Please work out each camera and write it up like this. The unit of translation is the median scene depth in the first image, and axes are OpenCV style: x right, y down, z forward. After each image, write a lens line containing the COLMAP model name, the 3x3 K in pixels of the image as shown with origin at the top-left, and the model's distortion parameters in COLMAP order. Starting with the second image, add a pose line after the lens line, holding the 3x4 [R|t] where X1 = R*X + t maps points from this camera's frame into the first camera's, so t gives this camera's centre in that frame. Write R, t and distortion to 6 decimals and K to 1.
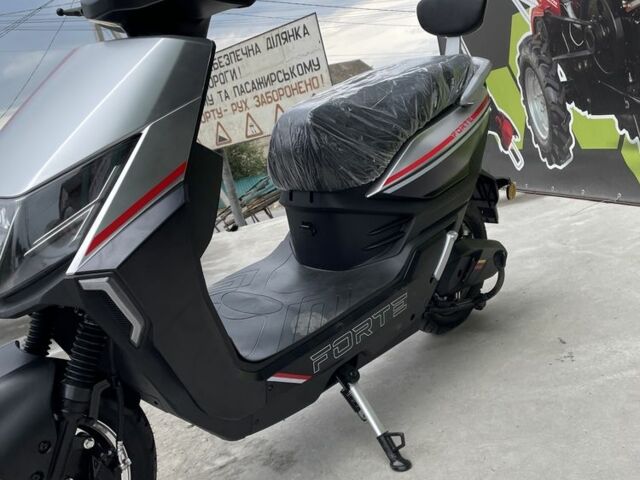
lens RADIAL K [[646.0, 0, 304.7], [0, 646.0, 255.0], [0, 0, 1]] dist [0.036055, 0.000000]
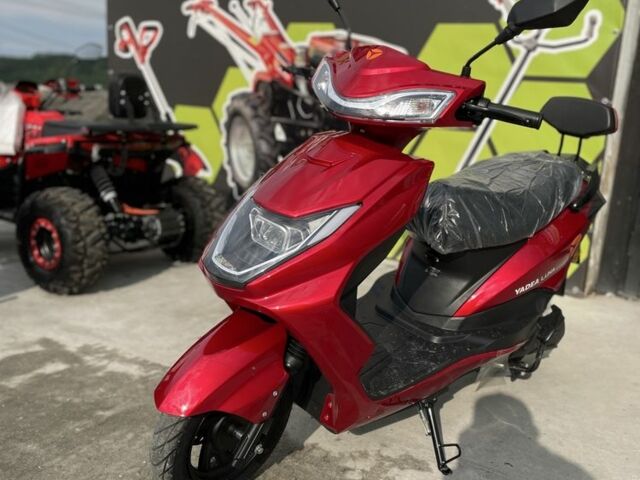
lens RADIAL K [[646.0, 0, 324.7], [0, 646.0, 245.8], [0, 0, 1]] dist [0.036055, 0.000000]
pose [[0.605050, 0.095007, 0.790499, -0.491832], [-0.056308, 0.995475, -0.076544, 0.018603], [-0.794194, 0.001802, 0.607662, 0.204029]]
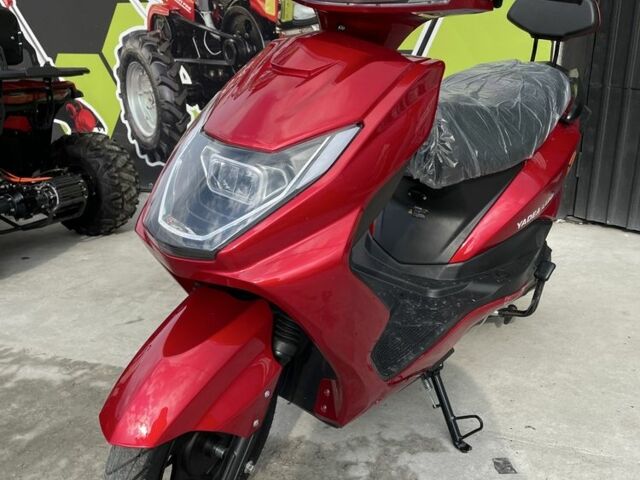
lens RADIAL K [[646.0, 0, 320.9], [0, 646.0, 249.0], [0, 0, 1]] dist [0.036055, 0.000000]
pose [[0.490039, -0.023619, 0.871380, -0.424803], [0.053276, 0.998576, -0.002894, 0.016518], [-0.870071, 0.047842, 0.490599, 0.309812]]
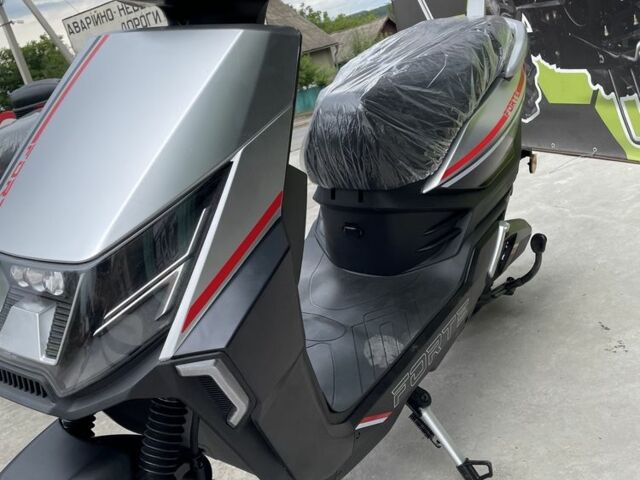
lens RADIAL K [[646.0, 0, 320.0], [0, 646.0, 245.3], [0, 0, 1]] dist [0.036055, 0.000000]
pose [[0.986878, -0.054585, 0.151960, -0.078665], [0.042715, 0.995854, 0.080309, -0.041734], [-0.155713, -0.072765, 0.985119, 0.066047]]
